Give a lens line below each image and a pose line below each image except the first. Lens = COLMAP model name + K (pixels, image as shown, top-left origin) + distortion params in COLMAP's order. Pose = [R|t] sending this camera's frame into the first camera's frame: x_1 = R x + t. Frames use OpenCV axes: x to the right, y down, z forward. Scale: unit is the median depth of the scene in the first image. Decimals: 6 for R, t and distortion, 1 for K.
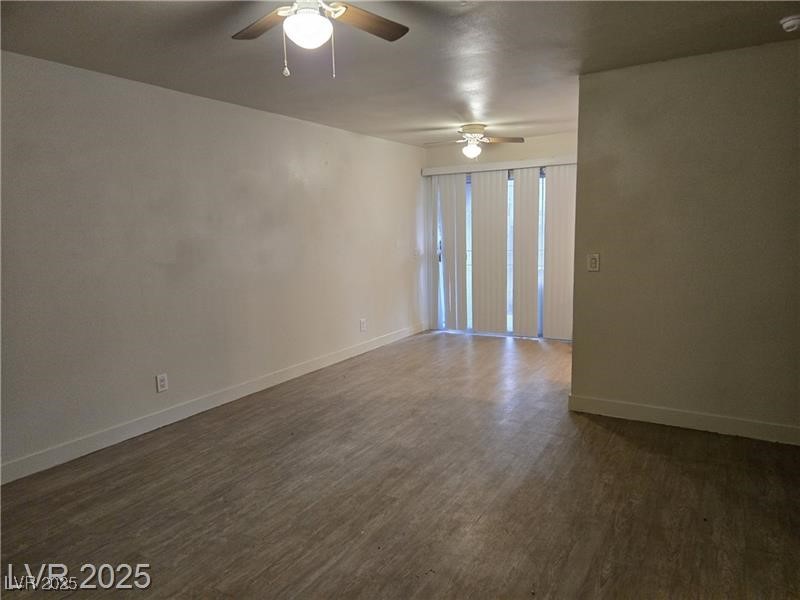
lens RADIAL K [[533.7, 0, 400.1], [0, 533.7, 299.2], [0, 0, 1]] dist [0.059050, -0.020035]
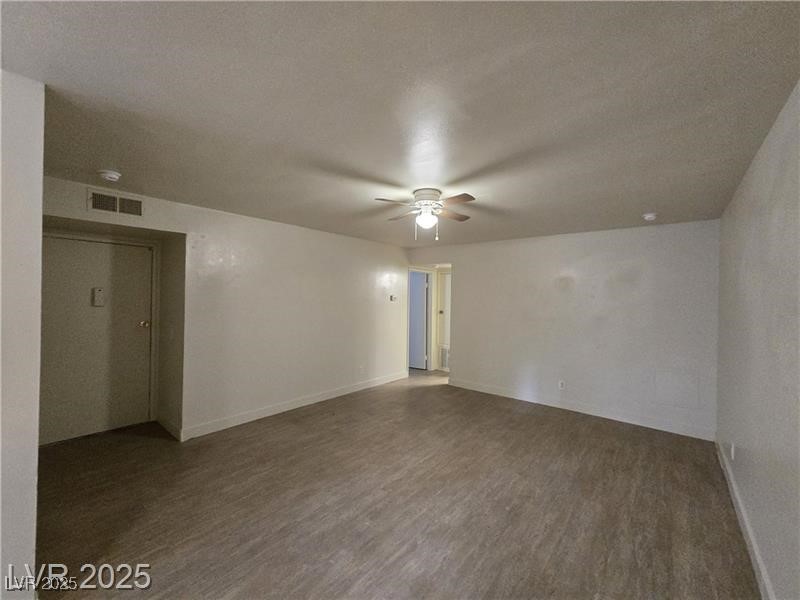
lens RADIAL K [[326.0, 0, 401.0], [0, 326.0, 296.4], [0, 0, 1]] dist [0.015897, 0.000255]
pose [[-0.990666, 0.004027, 0.136254, -0.159621], [0.020060, 0.992987, 0.116505, -0.225858], [-0.134830, 0.118151, -0.983799, 1.560325]]
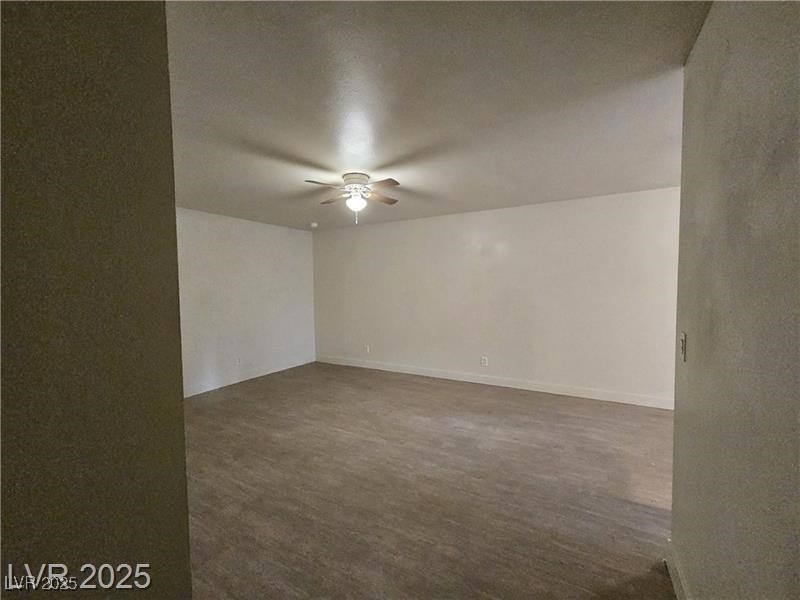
lens RADIAL K [[326.0, 0, 402.7], [0, 326.0, 299.0], [0, 0, 1]] dist [0.015897, 0.000255]
pose [[0.038715, 0.057734, -0.997581, 0.845647], [-0.118857, 0.991508, 0.052770, -0.113783], [0.992156, 0.116527, 0.045248, 0.770300]]
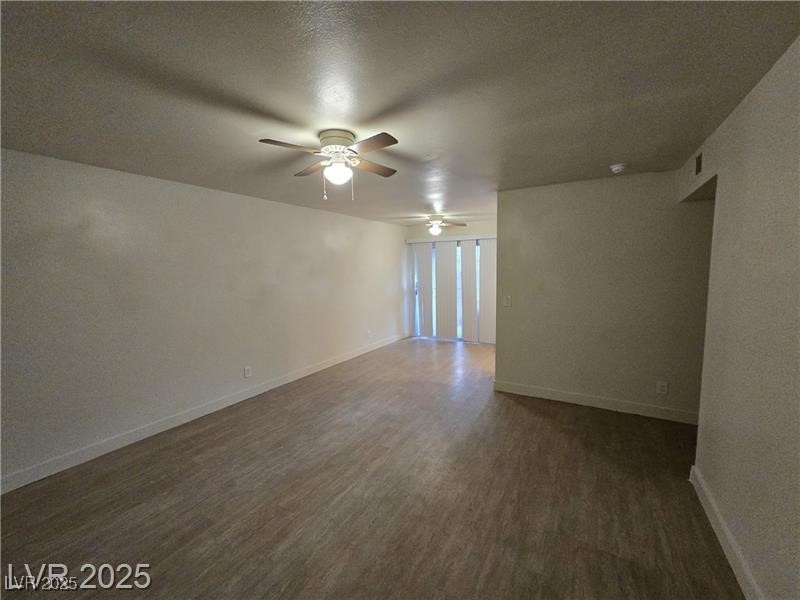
lens RADIAL K [[326.0, 0, 393.2], [0, 326.0, 299.5], [0, 0, 1]] dist [0.015897, 0.000255]
pose [[0.999992, 0.003836, 0.000725, 0.004600], [-0.003805, 0.999202, -0.039770, -0.036917], [-0.000877, 0.039767, 0.999209, -0.016270]]
